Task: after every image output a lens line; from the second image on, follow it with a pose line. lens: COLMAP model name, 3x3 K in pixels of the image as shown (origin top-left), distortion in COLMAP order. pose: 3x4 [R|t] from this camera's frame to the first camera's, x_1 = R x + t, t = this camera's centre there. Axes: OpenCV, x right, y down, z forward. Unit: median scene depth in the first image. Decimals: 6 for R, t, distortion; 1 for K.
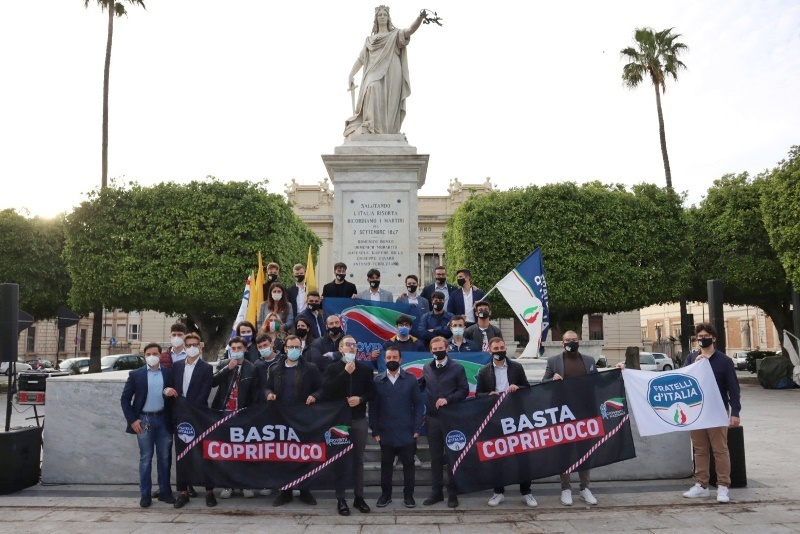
lens RADIAL K [[560.8, 0, 400.0], [0, 560.8, 267.0], [0, 0, 1]] dist [-0.122213, 0.098886]
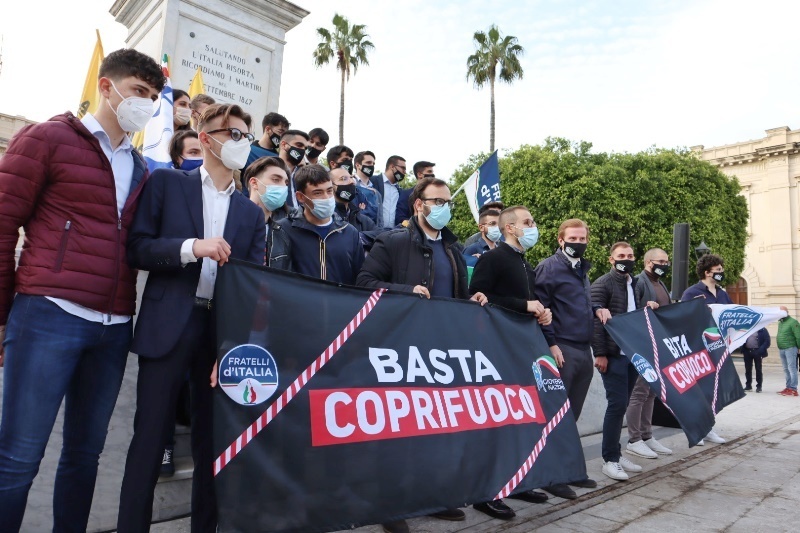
lens RADIAL K [[545.3, 0, 420.7], [0, 545.3, 266.0], [0, 0, 1]] dist [-0.100192, 0.001928]
pose [[0.702318, 0.118981, 0.701849, -0.291548], [-0.139276, 0.989845, -0.028434, 0.123958], [-0.698106, -0.077781, 0.711758, 0.374002]]
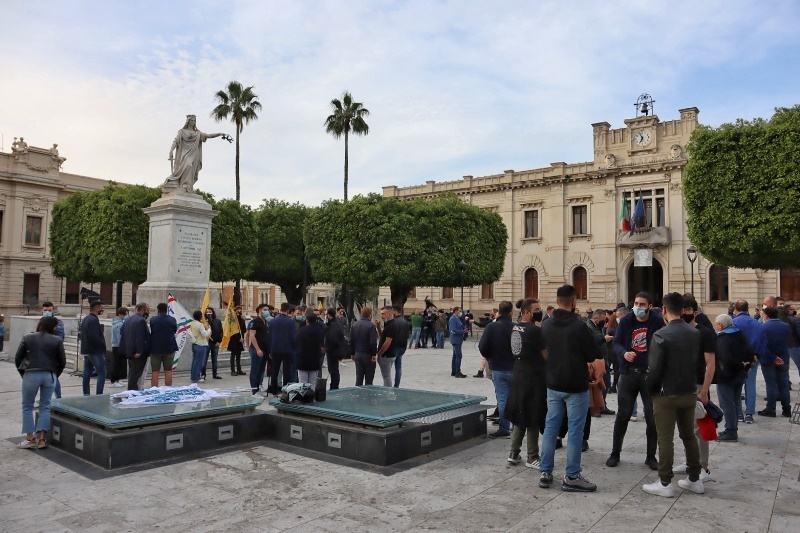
lens RADIAL K [[560.8, 0, 400.0], [0, 560.8, 266.5], [0, 0, 1]] dist [-0.122213, 0.098886]
pose [[0.607486, 0.065442, 0.791630, -1.080054], [-0.123165, 0.992308, 0.012483, -0.111884], [-0.784724, -0.105084, 0.610873, -0.694761]]
